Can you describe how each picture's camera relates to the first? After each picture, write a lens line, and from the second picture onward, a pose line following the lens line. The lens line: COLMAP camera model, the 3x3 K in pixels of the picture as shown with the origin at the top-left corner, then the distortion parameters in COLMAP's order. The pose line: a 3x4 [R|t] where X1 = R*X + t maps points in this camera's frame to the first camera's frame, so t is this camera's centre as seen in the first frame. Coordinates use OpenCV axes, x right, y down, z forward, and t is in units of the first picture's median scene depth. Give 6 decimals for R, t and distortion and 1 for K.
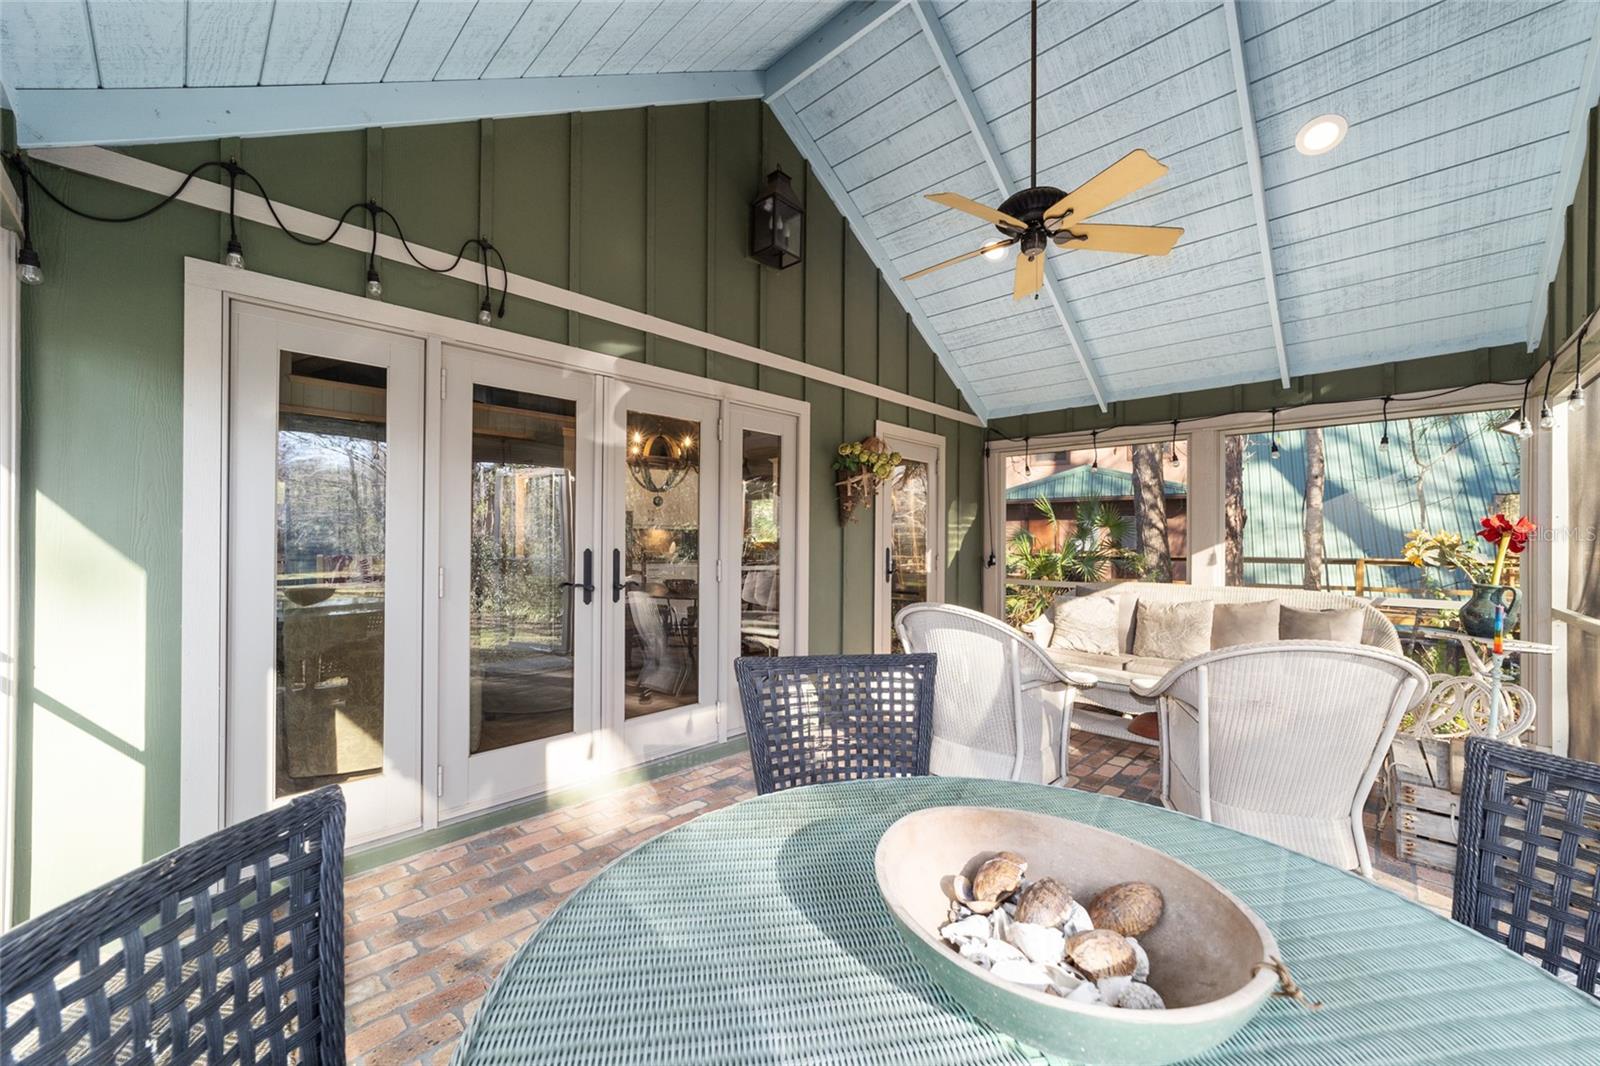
lens RADIAL K [[618.1, 0, 797.1], [0, 618.1, 535.2], [0, 0, 1]] dist [-0.012149, 0.008365]
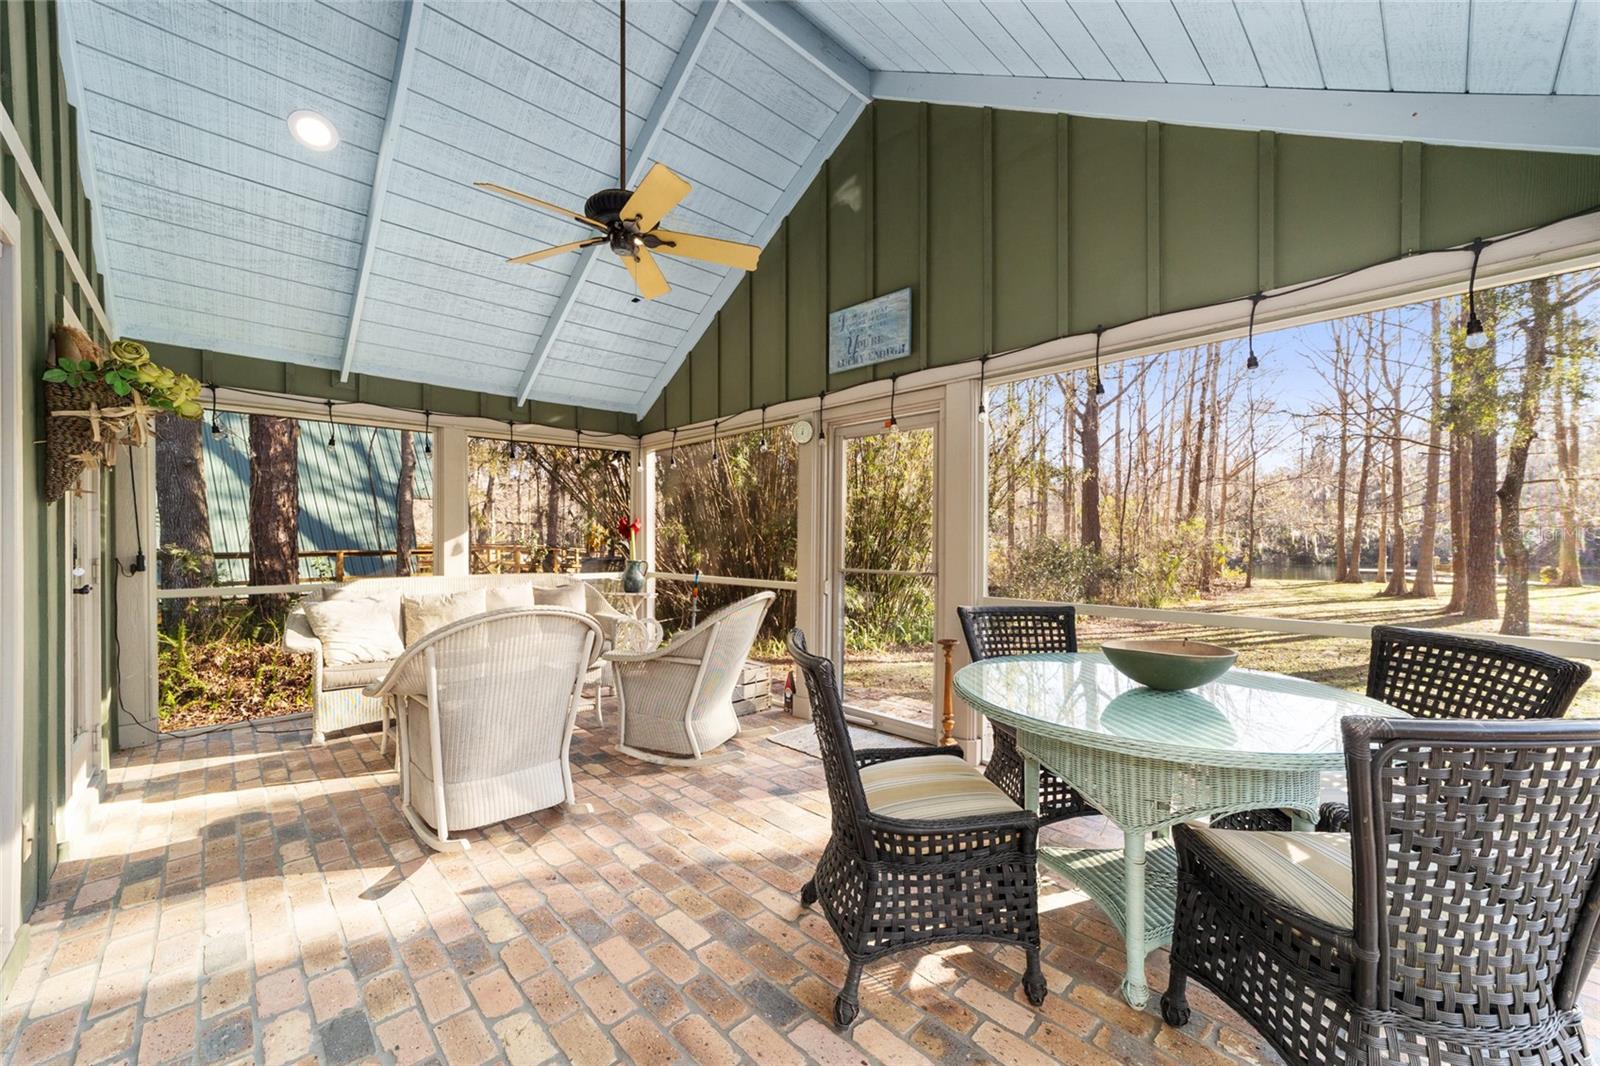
lens RADIAL K [[618.1, 0, 797.1], [0, 618.1, 535.2], [0, 0, 1]] dist [-0.012149, 0.008365]
pose [[0.034450, -0.006927, 0.999382, -0.510985], [-0.010732, 0.999916, 0.007301, 0.000816], [-0.999349, -0.010976, 0.034373, 0.520145]]
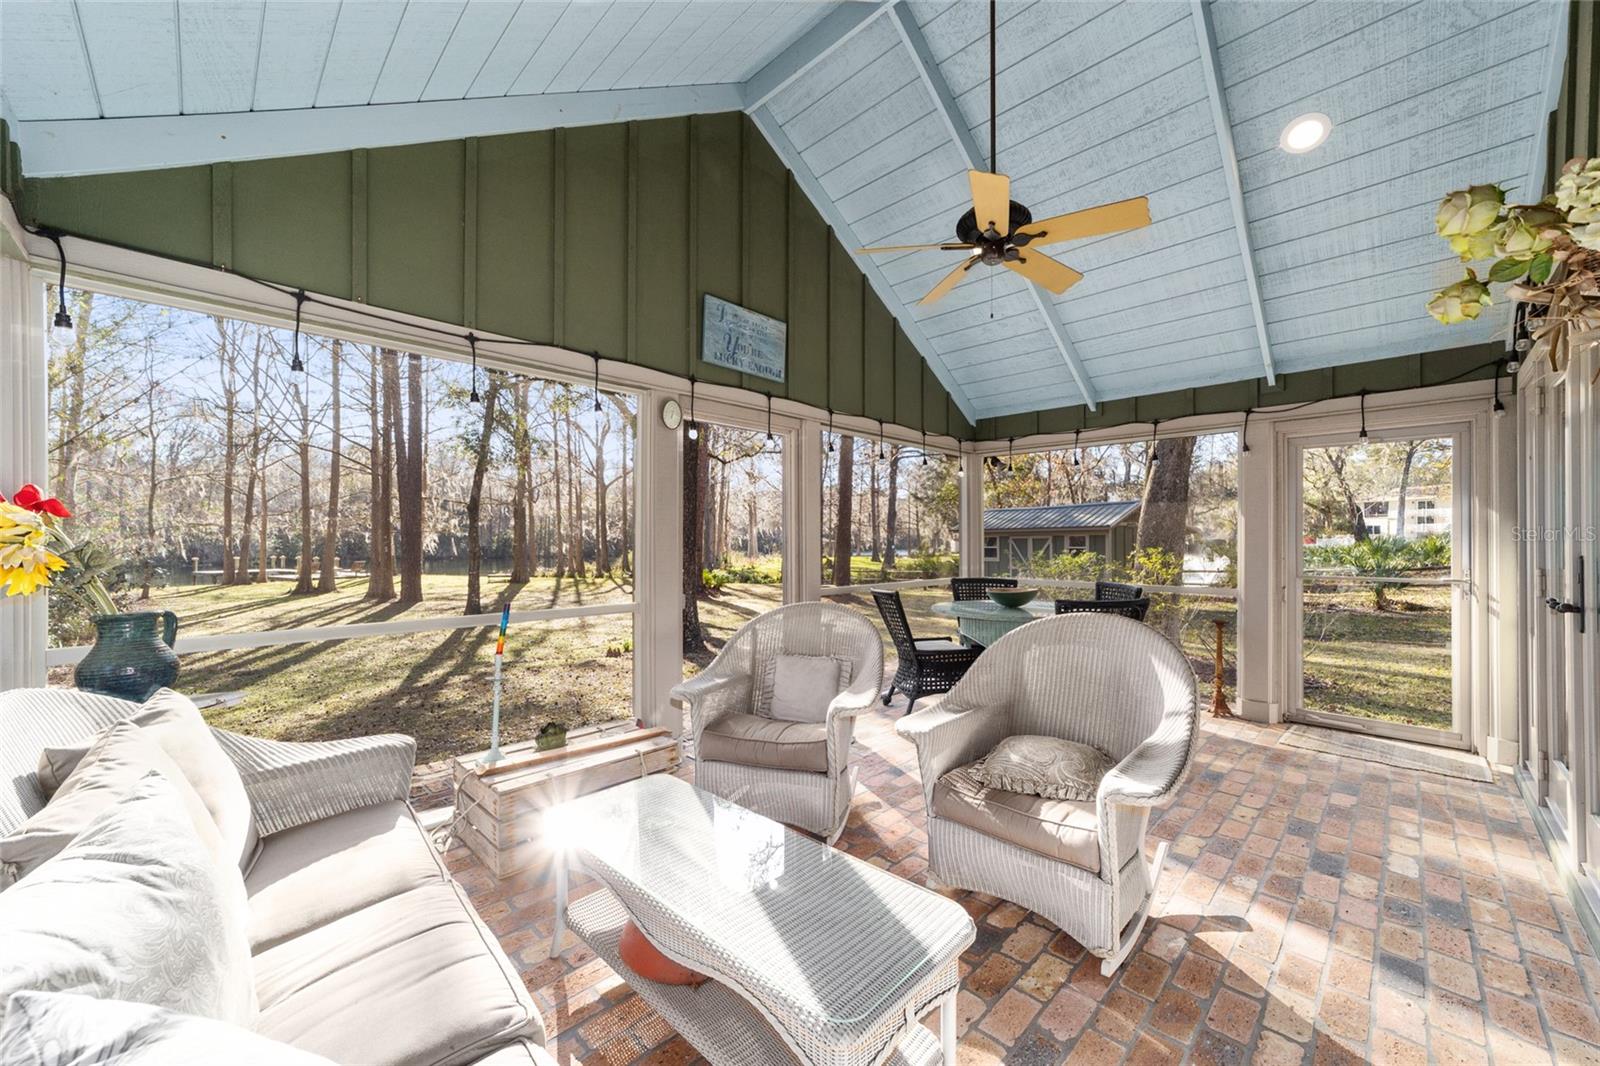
lens RADIAL K [[611.2, 0, 800.9], [0, 611.2, 532.2], [0, 0, 1]] dist [-0.020451, 0.007813]
pose [[-0.999870, -0.006569, 0.014743, 0.546055], [-0.006826, 0.999824, -0.017446, 0.010925], [-0.014625, -0.017545, -0.999739, 1.593594]]
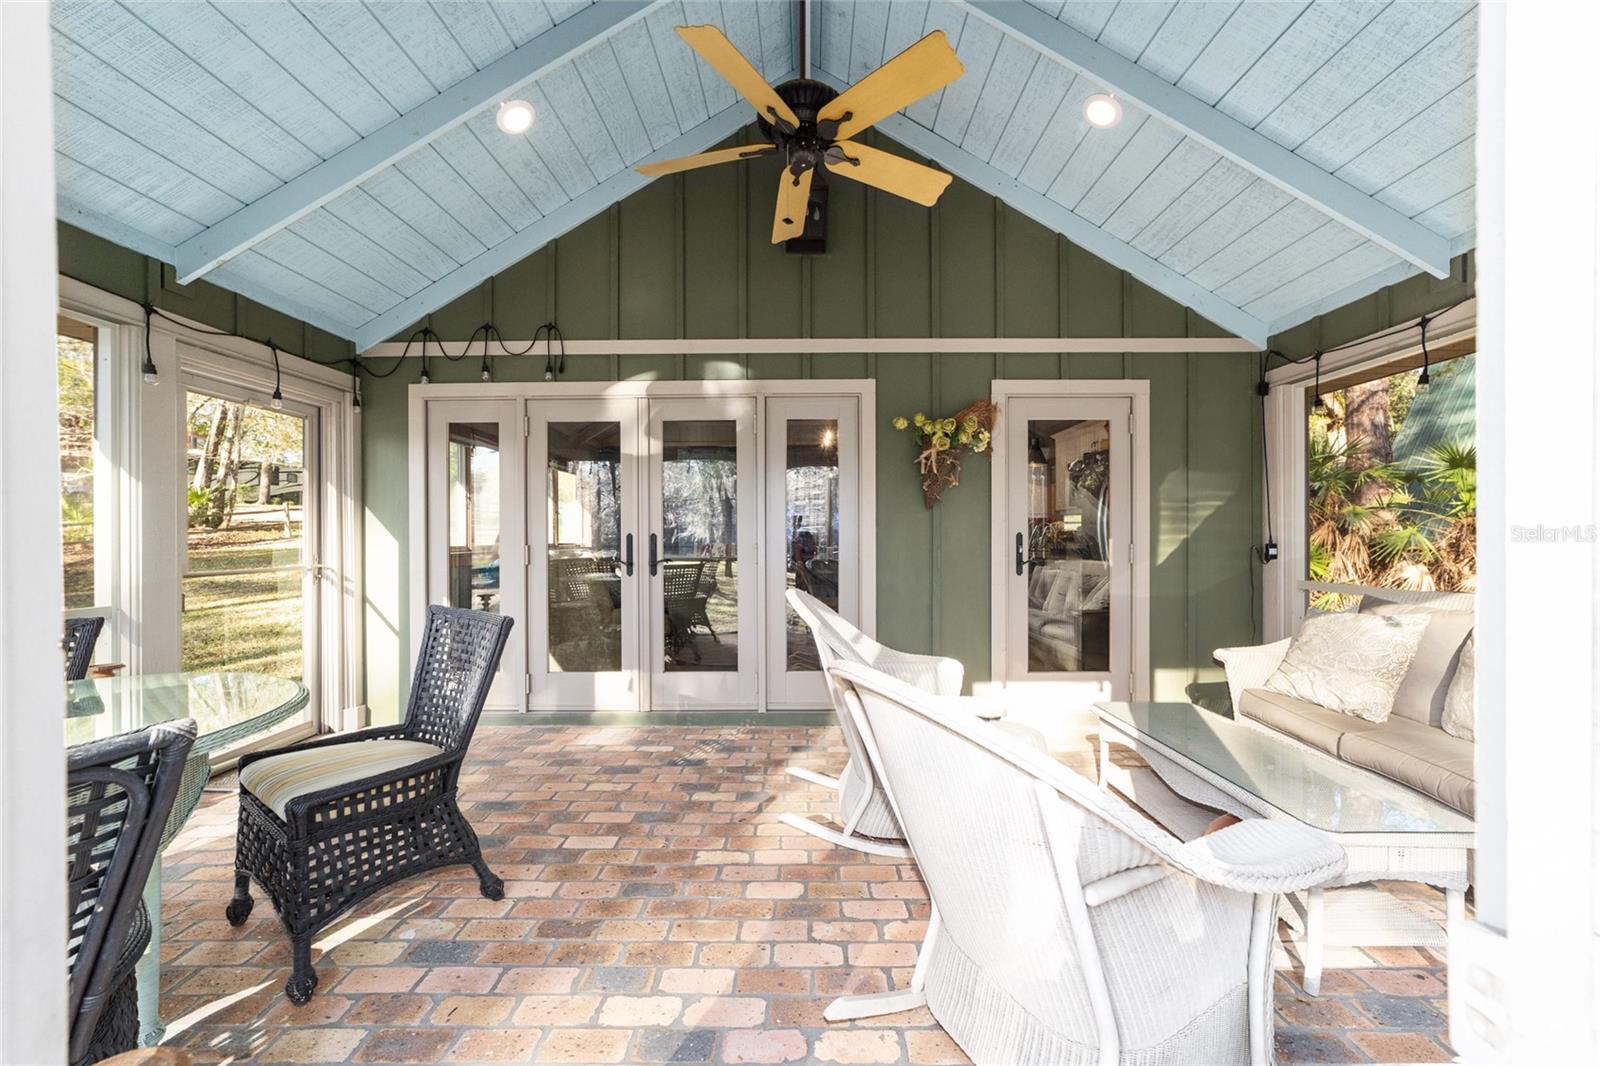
lens RADIAL K [[618.1, 0, 797.1], [0, 618.1, 535.2], [0, 0, 1]] dist [-0.012149, 0.008365]
pose [[0.685118, -0.009877, -0.728365, 0.769165], [0.012383, 0.999922, -0.001912, 0.029710], [0.728327, -0.007710, 0.685187, 0.330069]]
